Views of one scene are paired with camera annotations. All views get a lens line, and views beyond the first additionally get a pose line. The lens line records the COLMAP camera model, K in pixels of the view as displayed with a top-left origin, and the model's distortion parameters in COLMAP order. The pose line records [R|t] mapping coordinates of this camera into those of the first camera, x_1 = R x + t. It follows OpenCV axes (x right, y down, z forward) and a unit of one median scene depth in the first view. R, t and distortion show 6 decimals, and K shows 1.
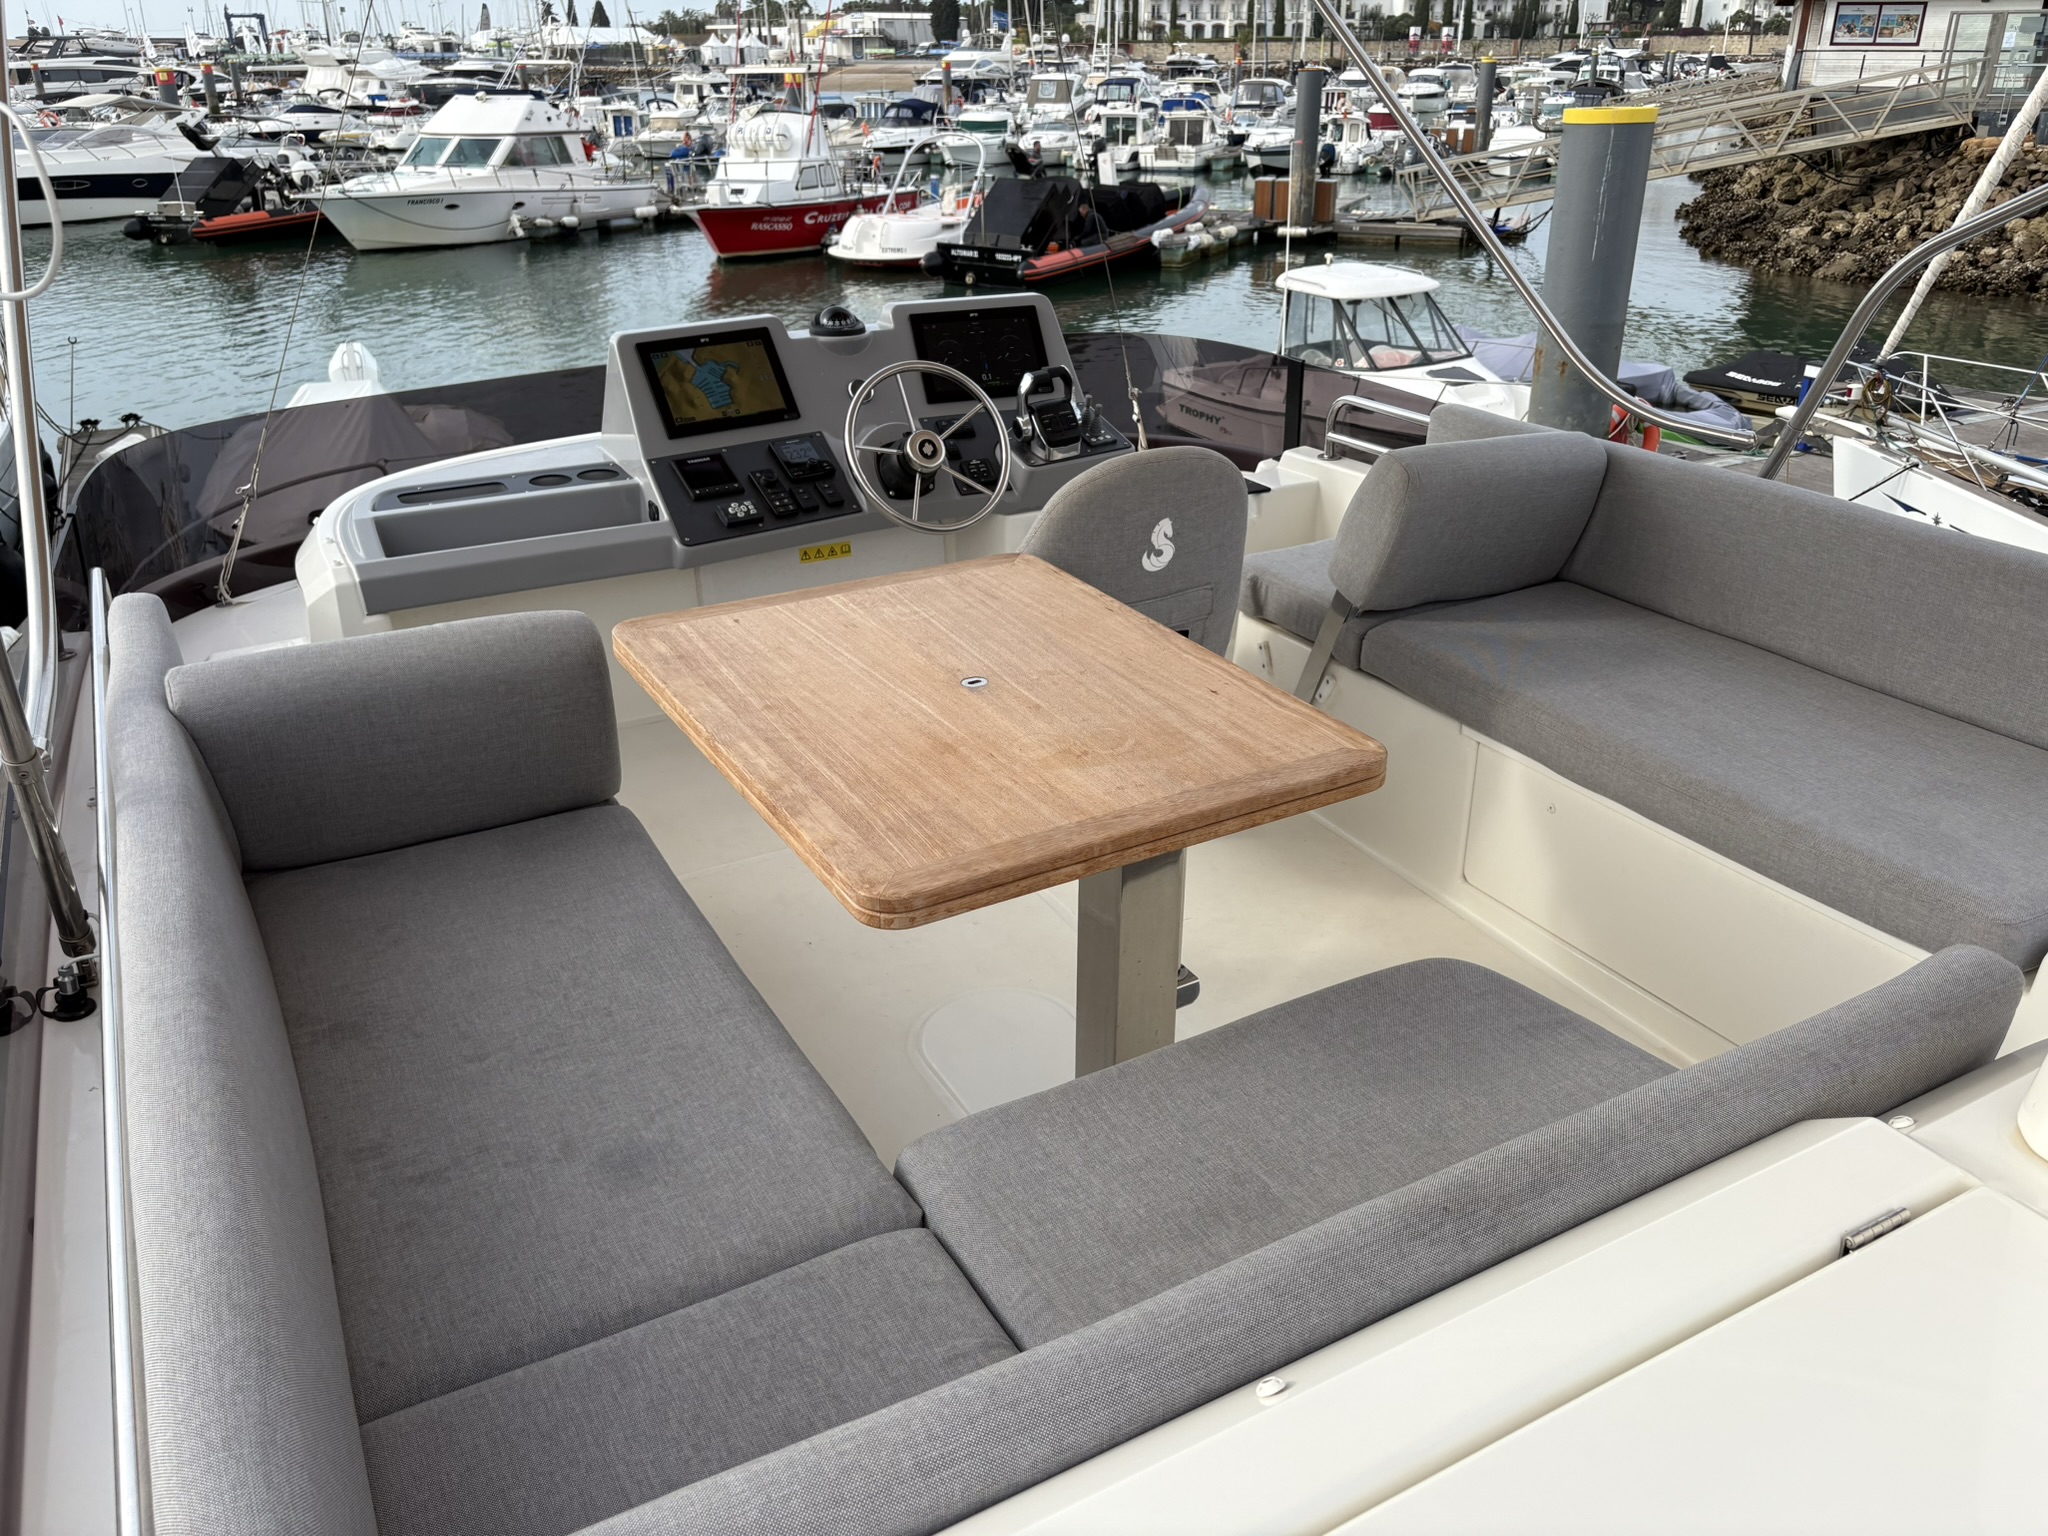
lens RADIAL K [[1541.0, 0, 1025.7], [0, 1541.0, 747.5], [0, 0, 1]] dist [0.022352, 0.002770]
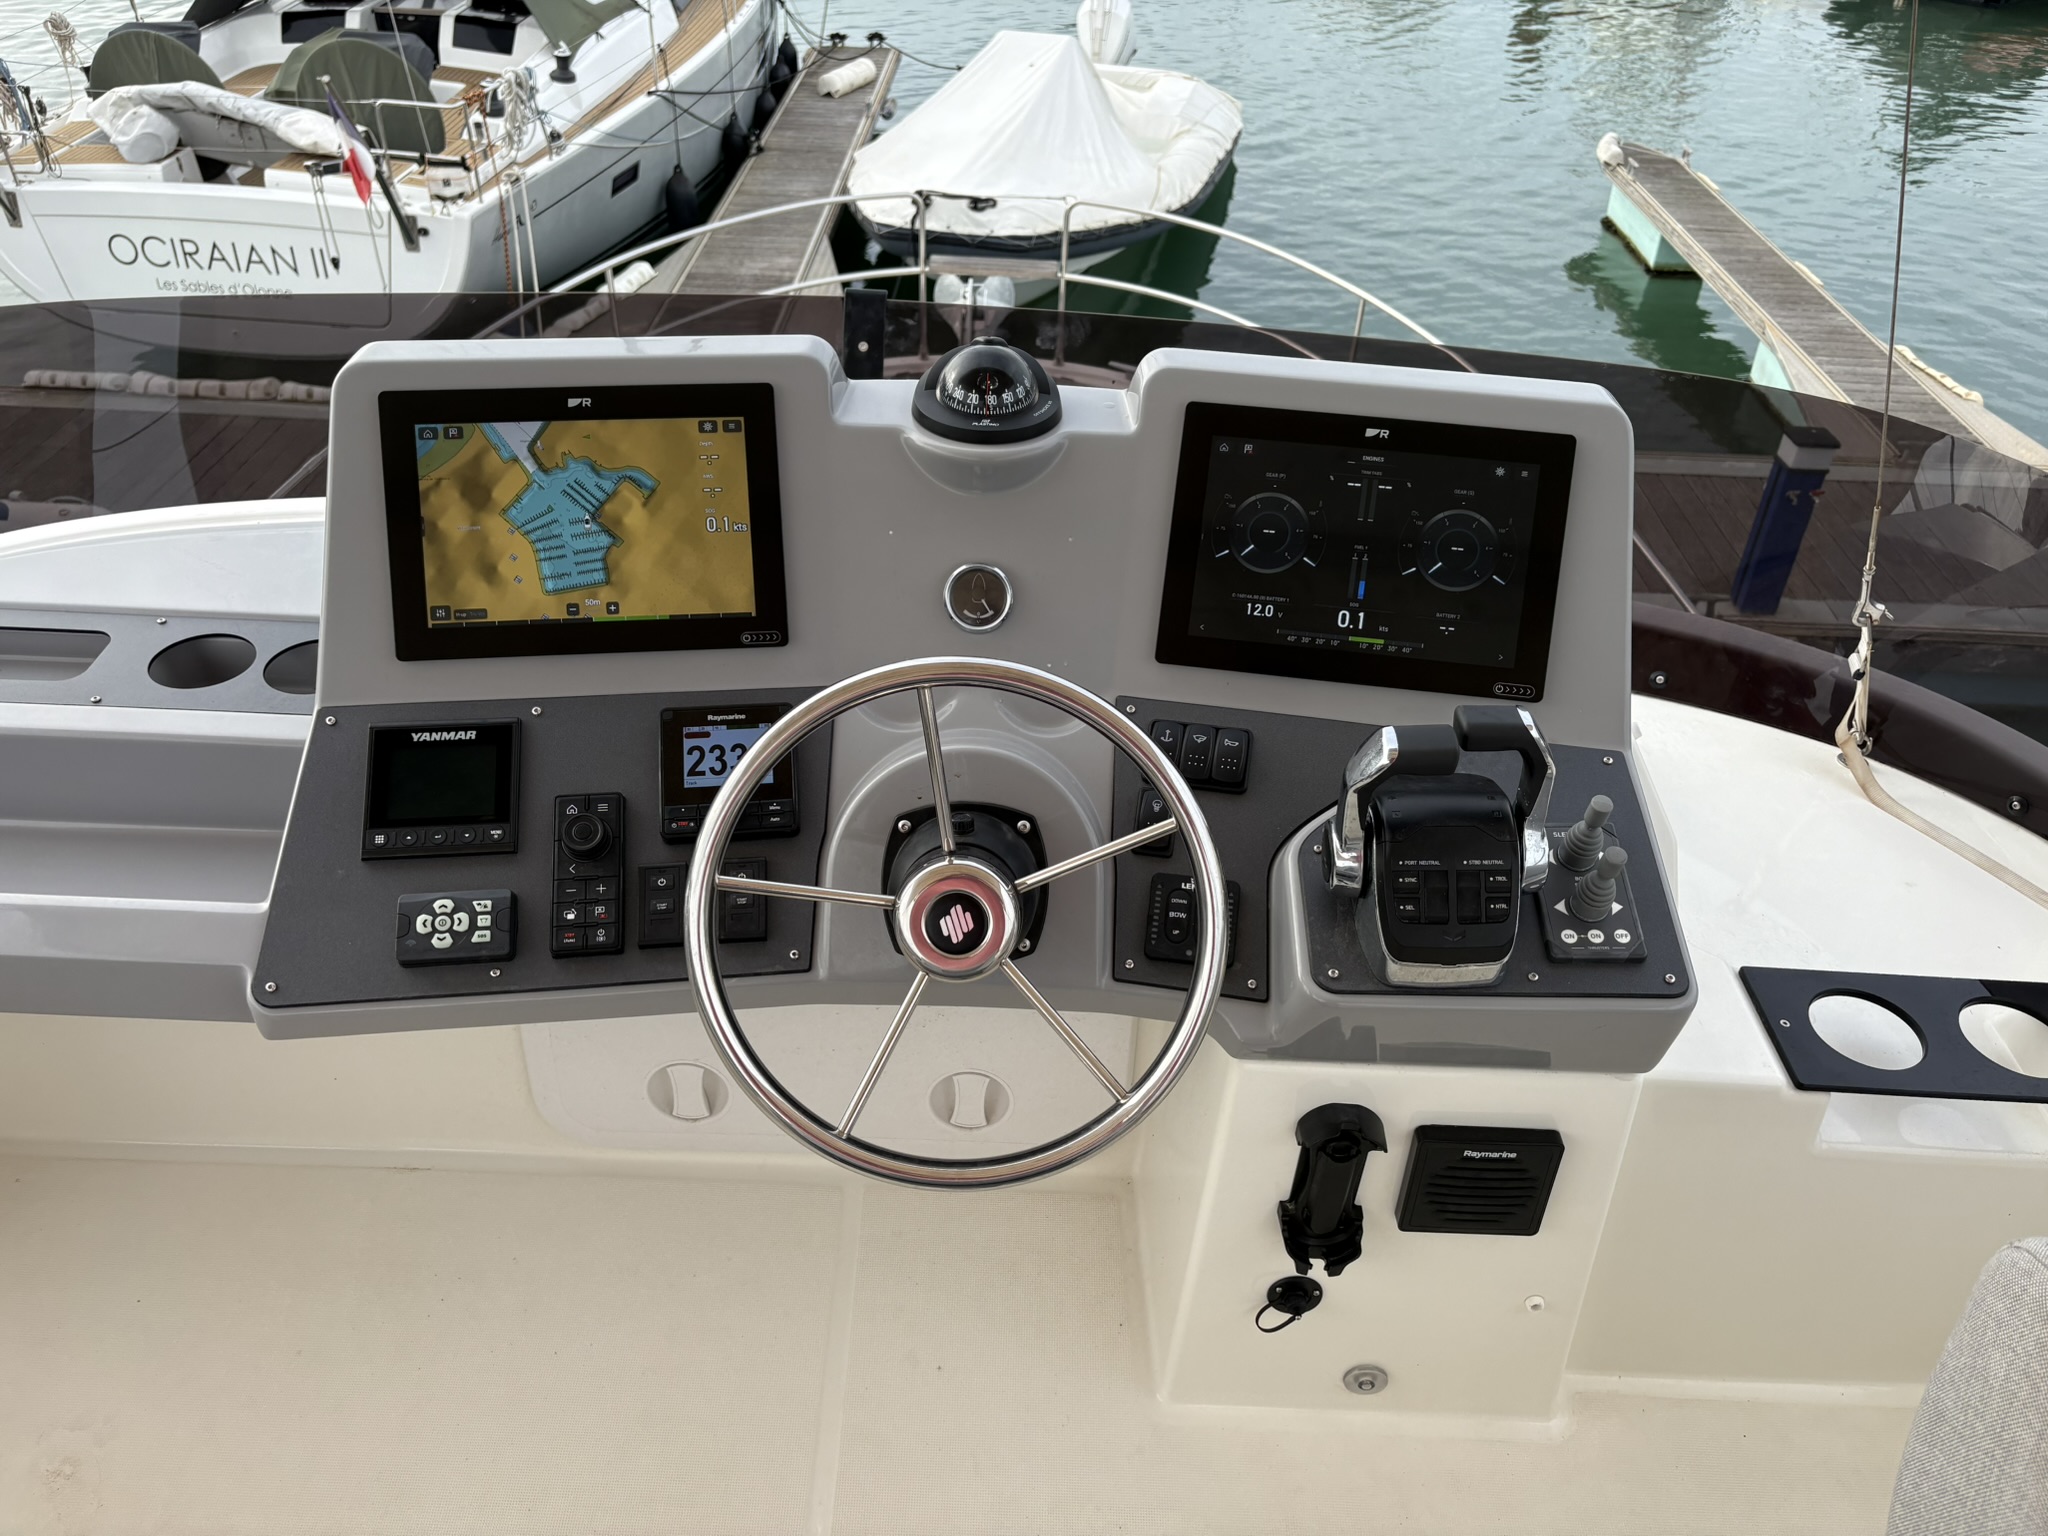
lens RADIAL K [[1572.5, 0, 1024.0], [0, 1572.5, 768.0], [0, 0, 1]] dist [0.002273, -0.038389]
pose [[0.864030, 0.332454, -0.378056, 0.060771], [-0.249937, 0.935133, 0.251115, -0.301415], [0.437017, -0.122480, 0.891075, 0.688300]]
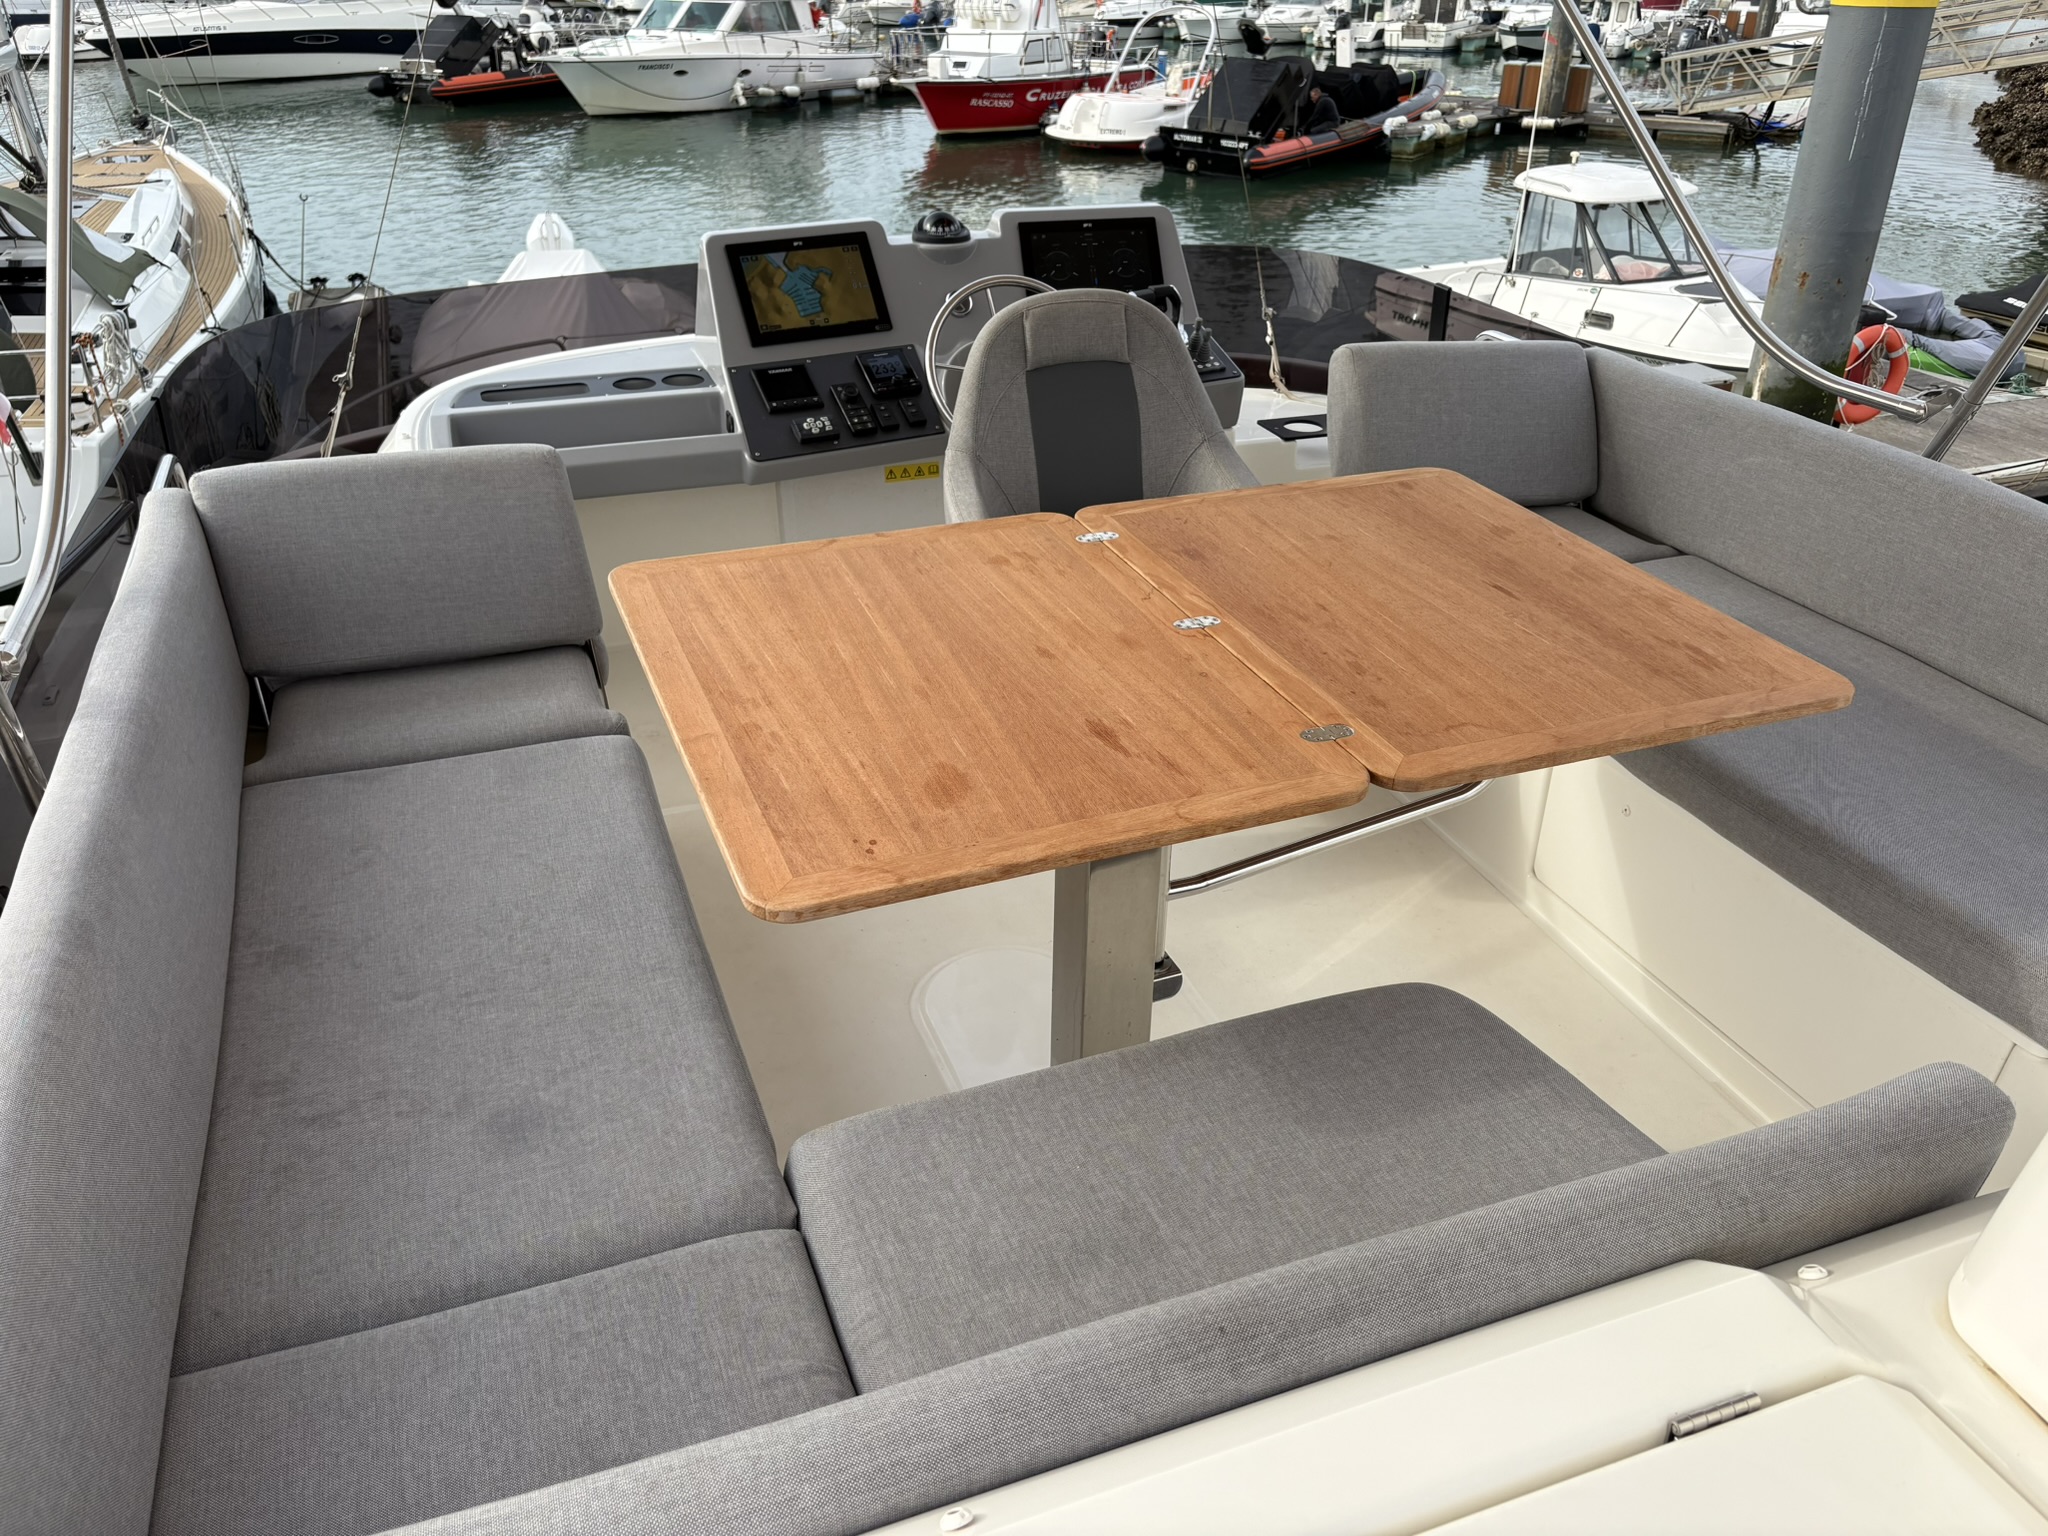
lens RADIAL K [[1543.3, 0, 1024.0], [0, 1543.3, 768.0], [0, 0, 1]] dist [0.029971, -0.007905]
pose [[0.989358, 0.081446, -0.120573, 0.074576], [-0.071640, 0.993926, 0.083543, -0.028930], [0.126644, -0.074017, 0.989183, 0.036654]]
